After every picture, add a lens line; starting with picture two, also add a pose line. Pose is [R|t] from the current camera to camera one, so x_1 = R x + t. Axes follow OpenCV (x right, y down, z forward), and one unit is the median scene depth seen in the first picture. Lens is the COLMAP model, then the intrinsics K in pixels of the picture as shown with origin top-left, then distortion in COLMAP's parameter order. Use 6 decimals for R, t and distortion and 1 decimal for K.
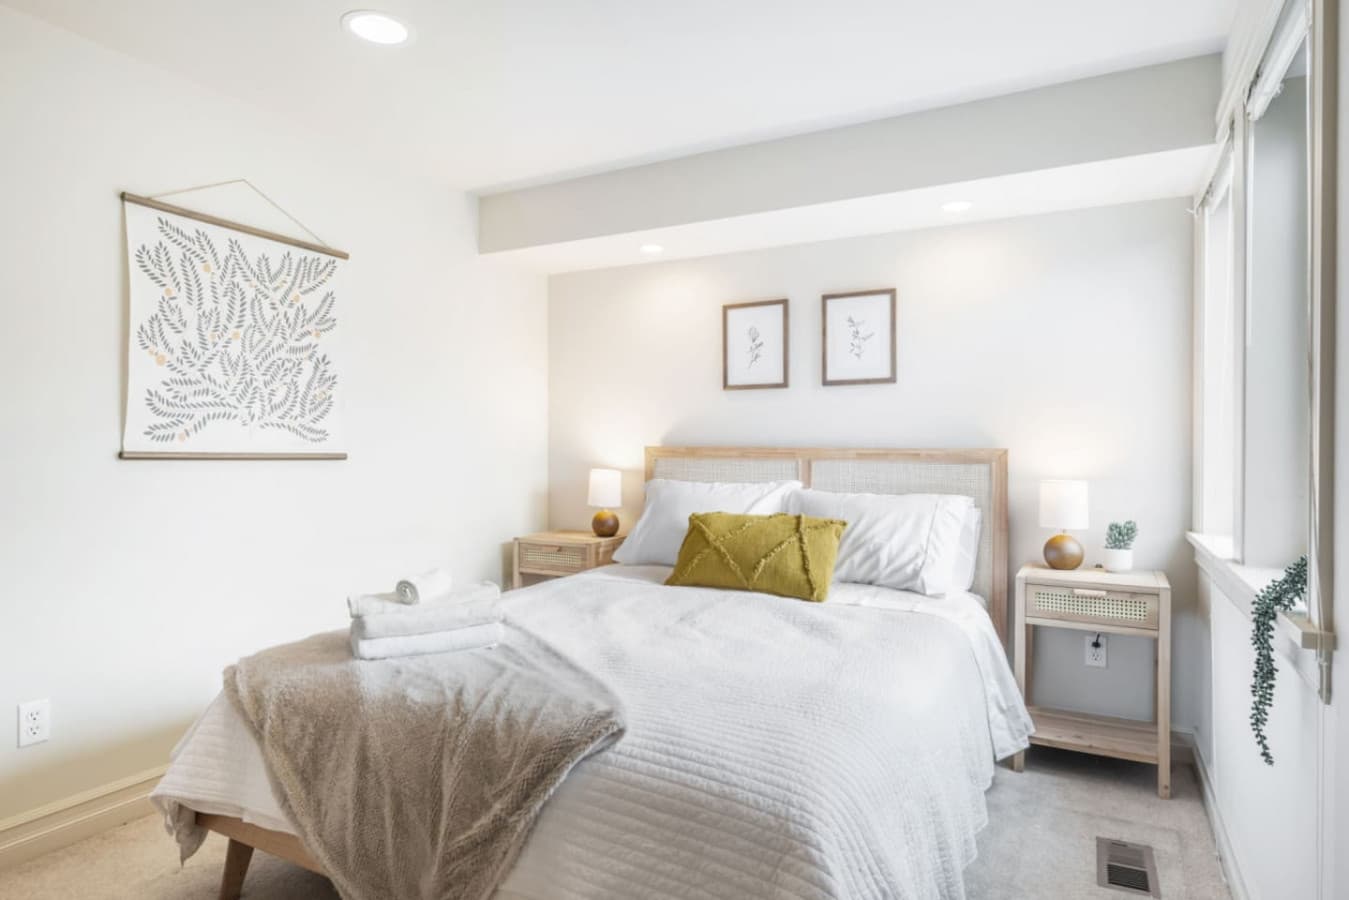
lens RADIAL K [[778.0, 0, 677.9], [0, 778.0, 451.3], [0, 0, 1]] dist [-0.001666, 0.001156]
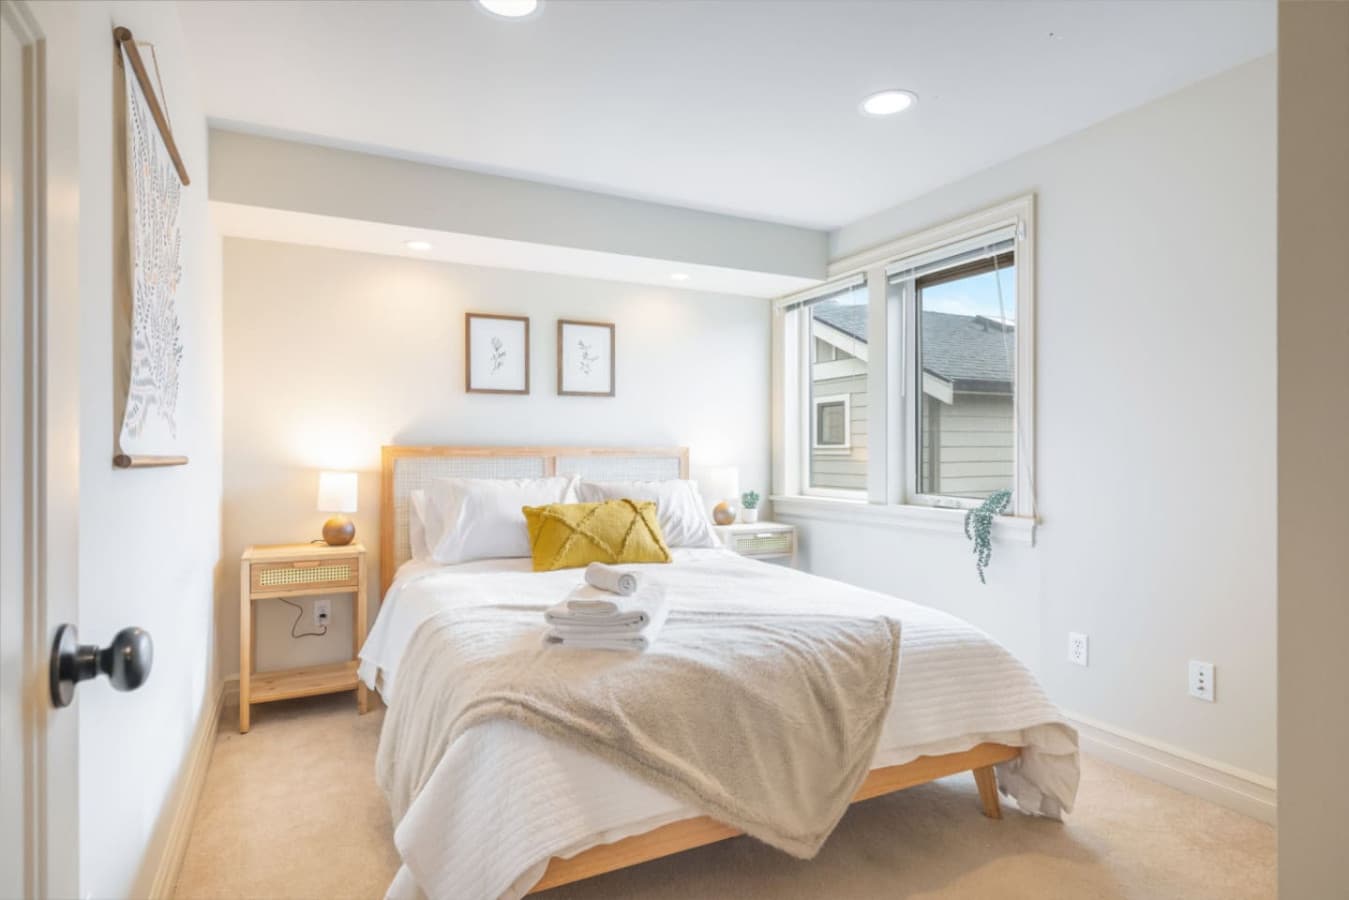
lens RADIAL K [[719.6, 0, 677.4], [0, 719.6, 446.2], [0, 0, 1]] dist [-0.017327, 0.000033]
pose [[0.569705, -0.000898, 0.821849, -0.642768], [0.004790, 0.999986, -0.002227, -0.002394], [-0.821835, 0.005205, 0.569701, 0.227437]]
